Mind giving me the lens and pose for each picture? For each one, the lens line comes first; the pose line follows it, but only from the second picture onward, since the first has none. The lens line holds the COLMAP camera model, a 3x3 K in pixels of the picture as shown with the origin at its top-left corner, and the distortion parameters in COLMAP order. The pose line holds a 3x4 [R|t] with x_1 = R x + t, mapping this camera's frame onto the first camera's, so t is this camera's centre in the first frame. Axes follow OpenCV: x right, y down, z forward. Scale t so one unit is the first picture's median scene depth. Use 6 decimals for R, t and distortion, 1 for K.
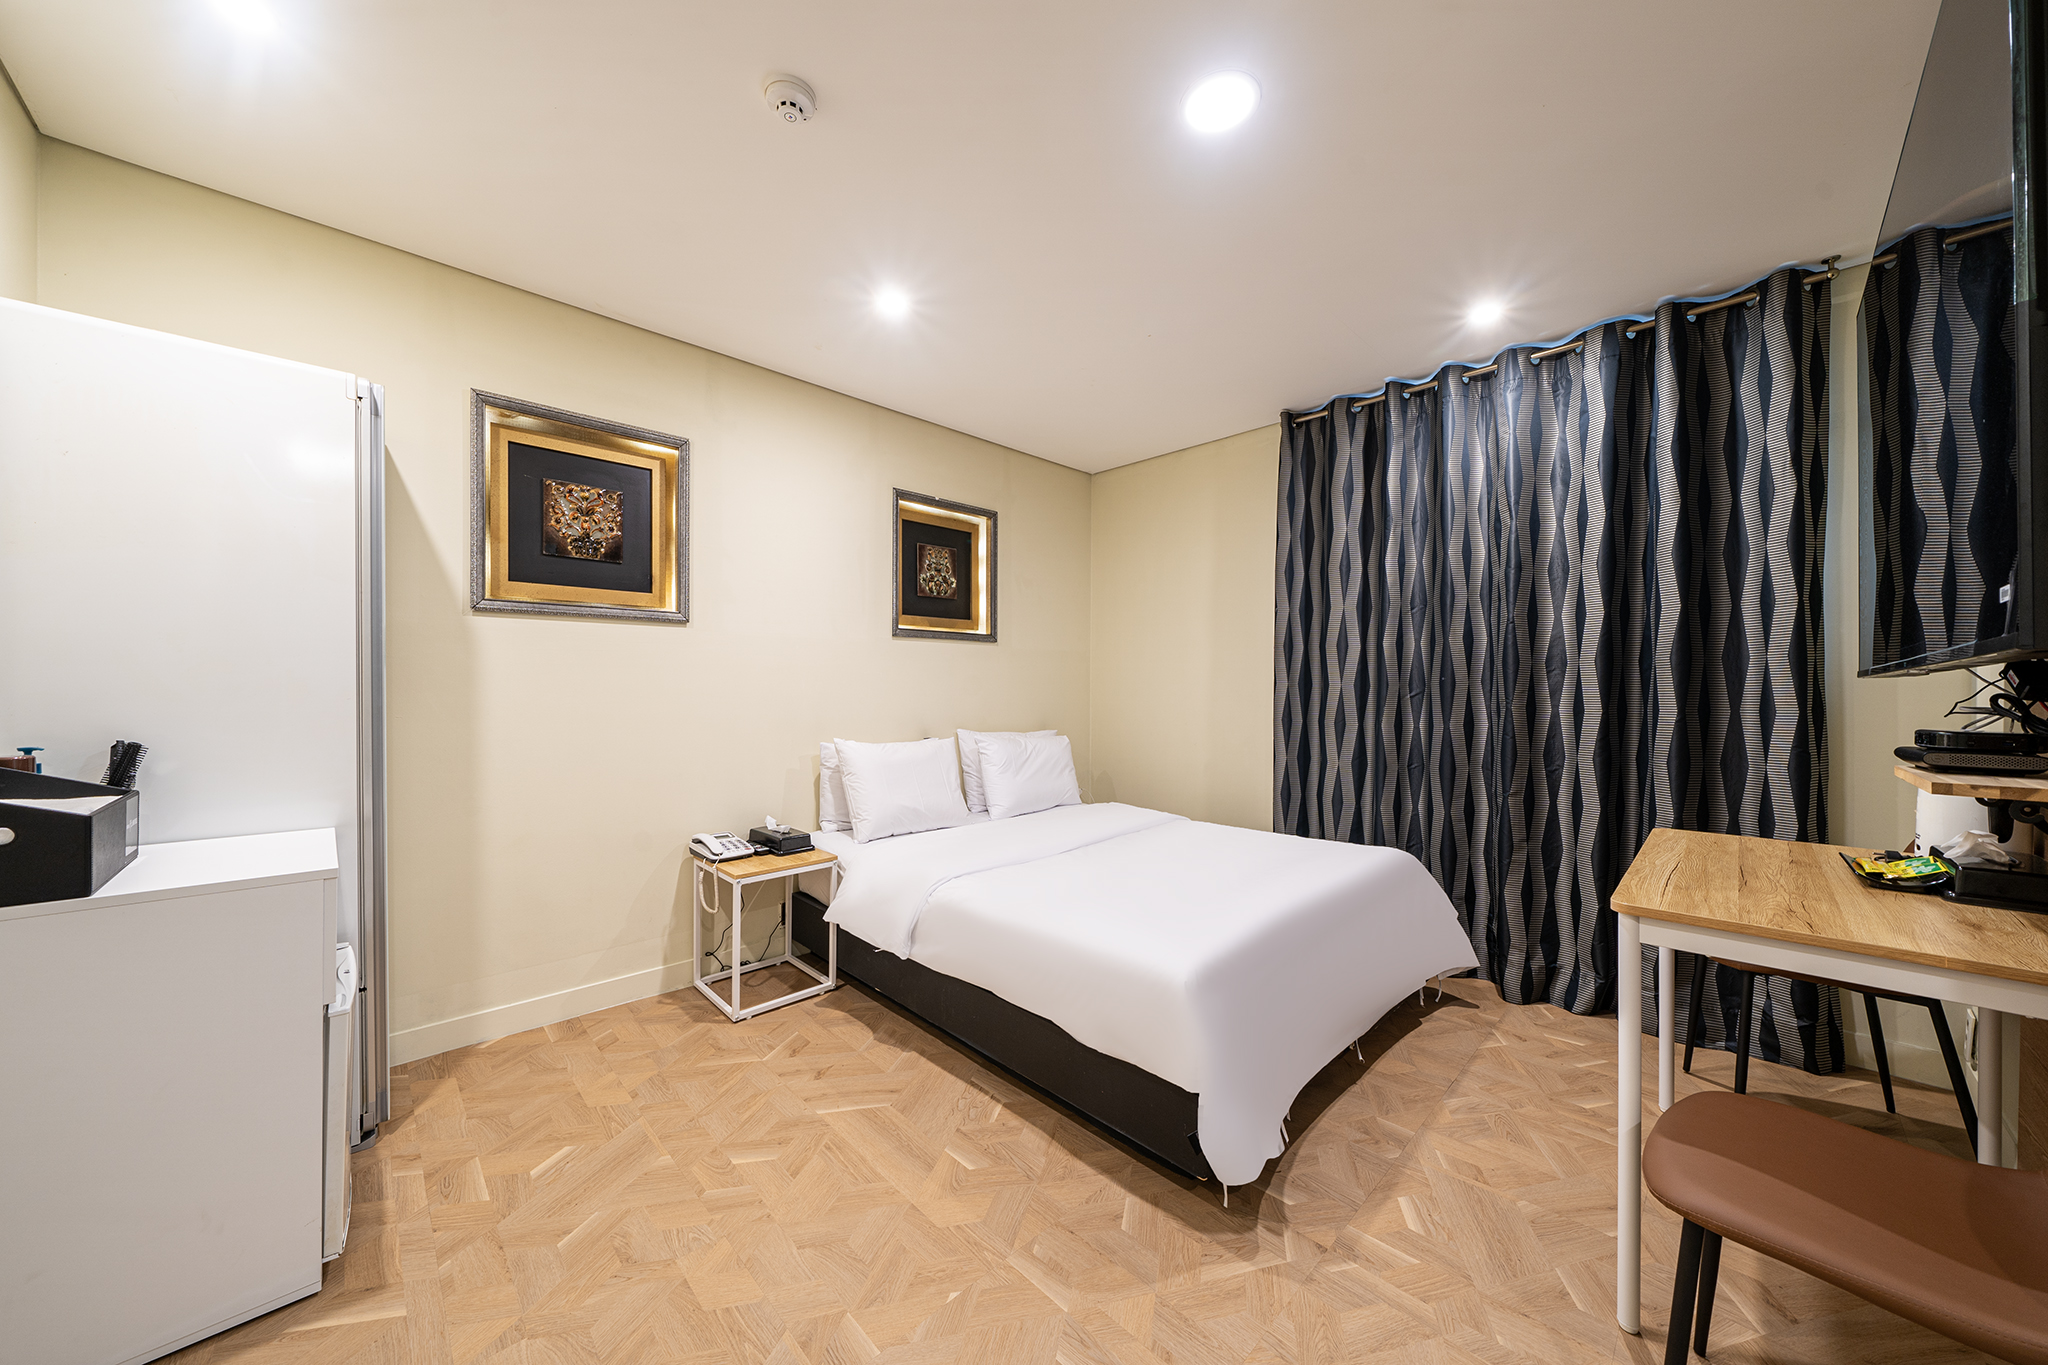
lens RADIAL K [[735.1, 0, 974.3], [0, 735.1, 706.7], [0, 0, 1]] dist [-0.002420, -0.000216]
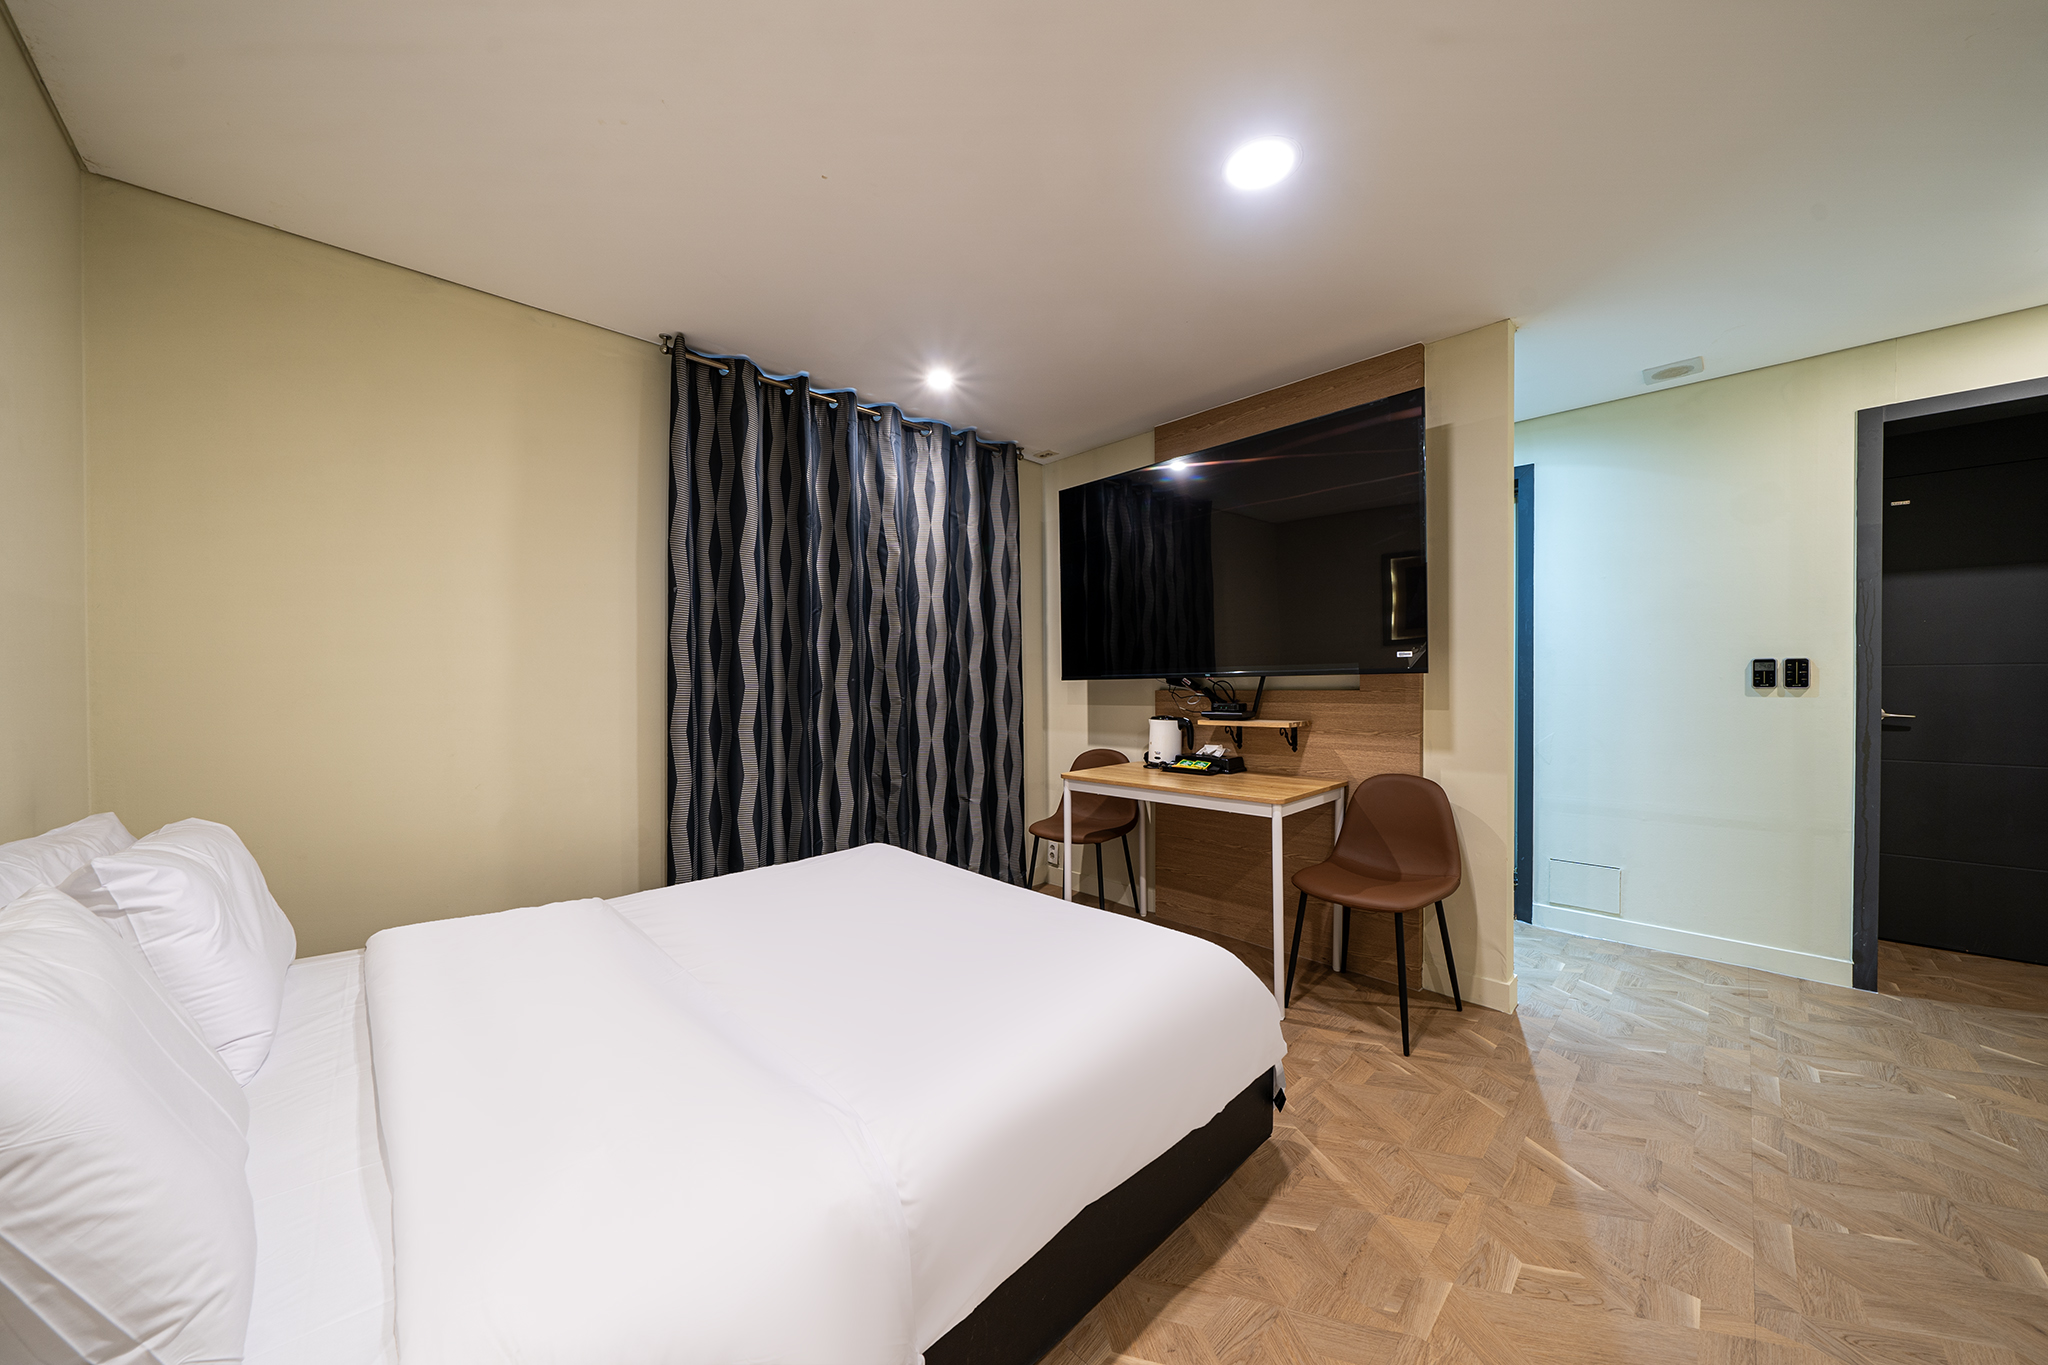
lens RADIAL K [[629.2, 0, 1139.7], [0, 629.2, 691.8], [0, 0, 1]] dist [-0.000847, -0.000063]
pose [[-0.071677, -0.012094, 0.997355, -0.424106], [0.032105, 0.999380, 0.014426, -0.027260], [-0.996911, 0.033054, -0.071244, 0.864236]]
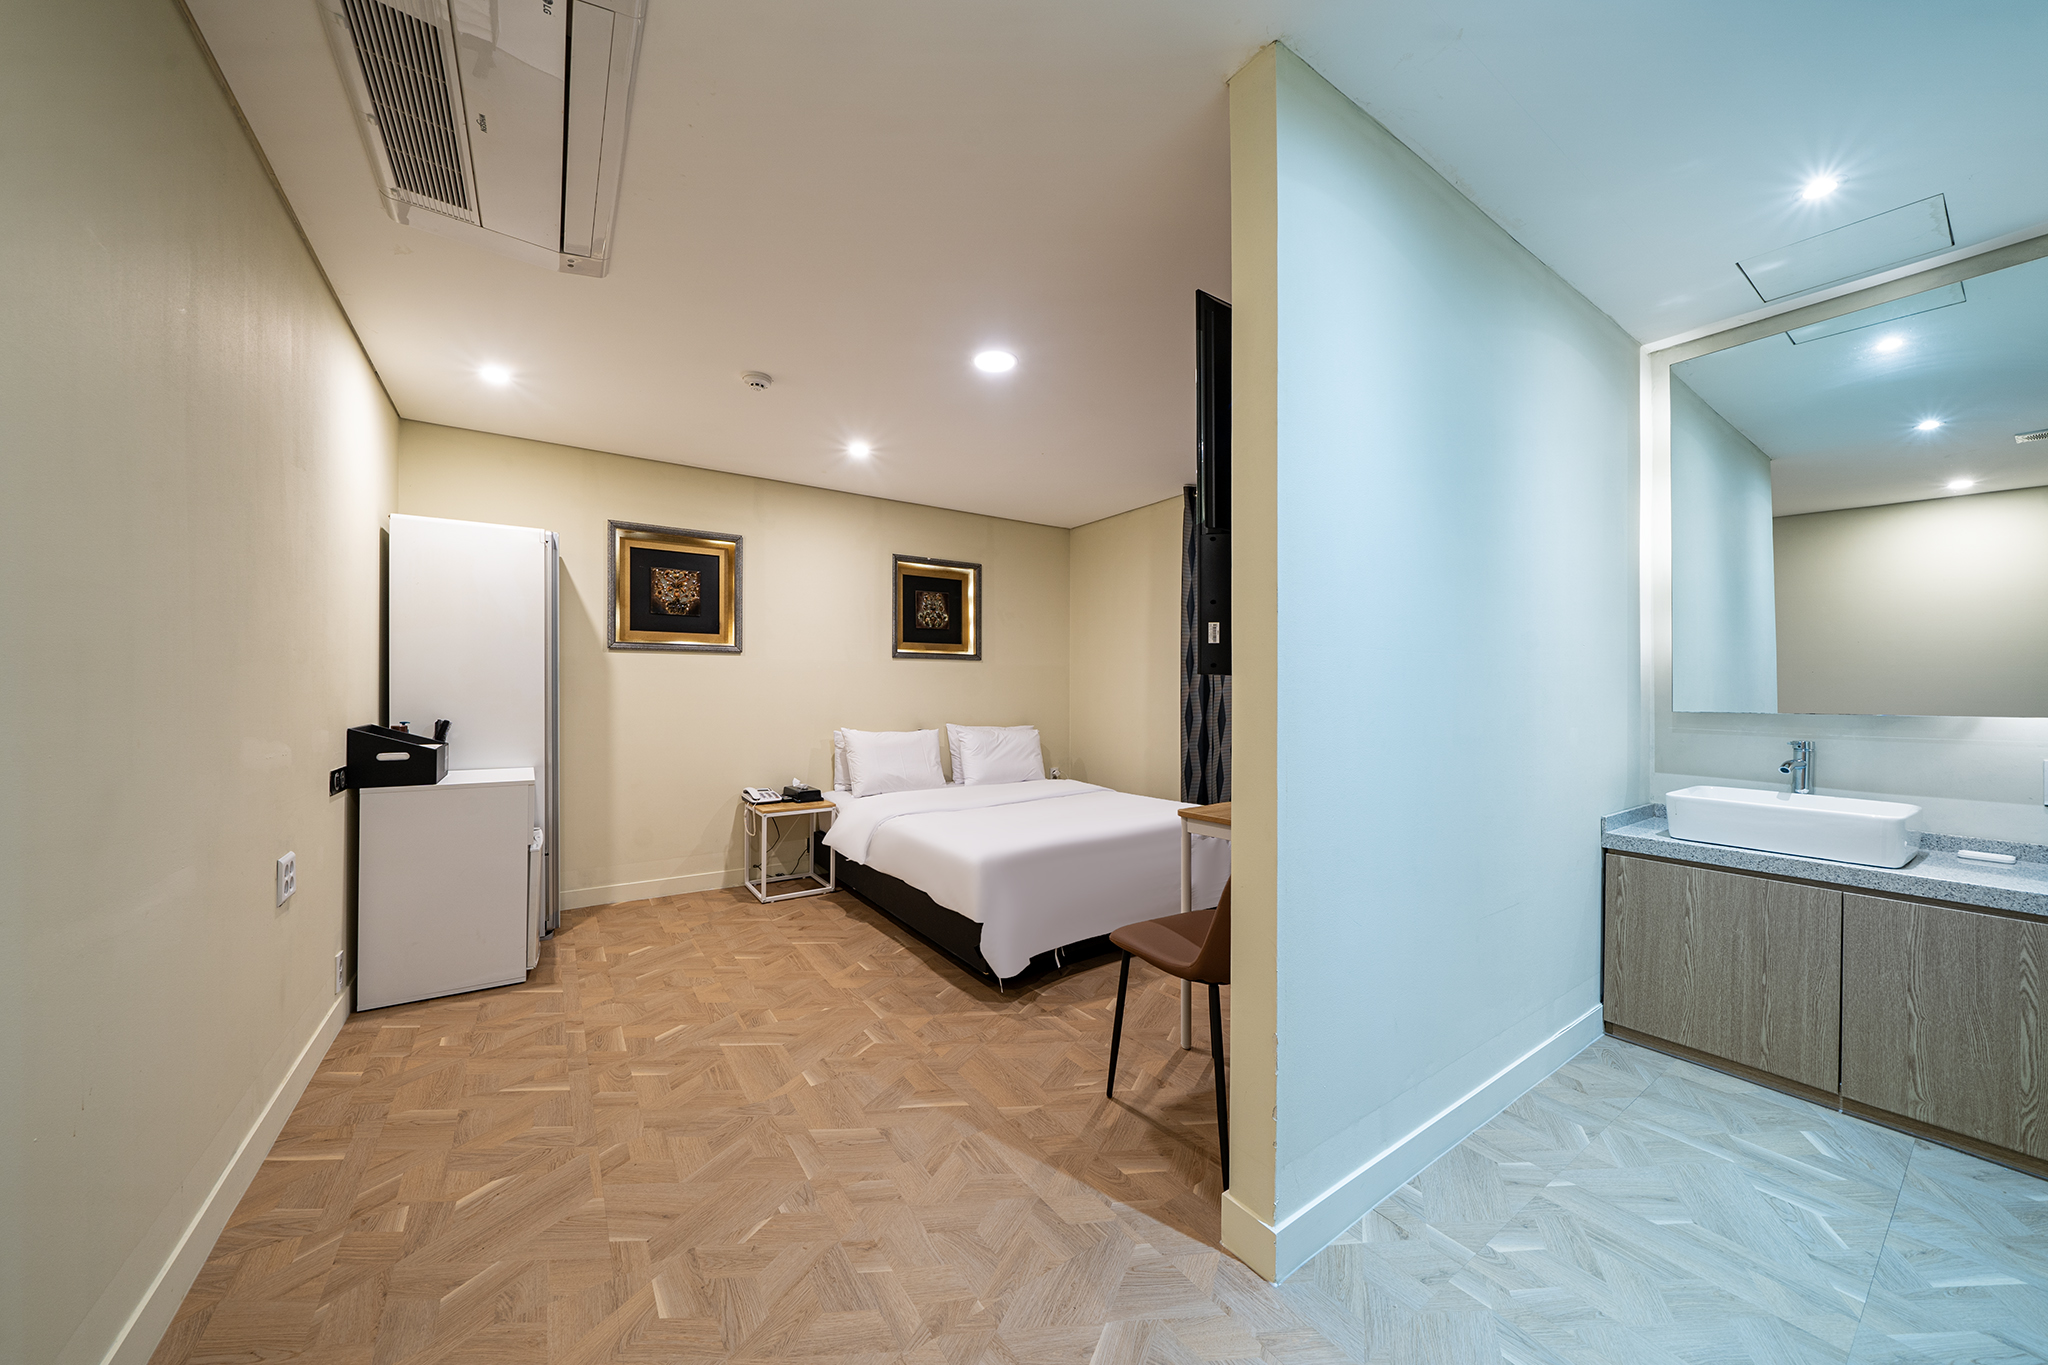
lens RADIAL K [[705.4, 0, 1021.0], [0, 705.4, 707.8], [0, 0, 1]] dist [-0.000822, -0.000033]
pose [[0.993460, -0.000282, -0.114179, 0.409490], [-0.000410, 0.999982, -0.006032, 0.012973], [0.114179, 0.006039, 0.993442, -0.465188]]
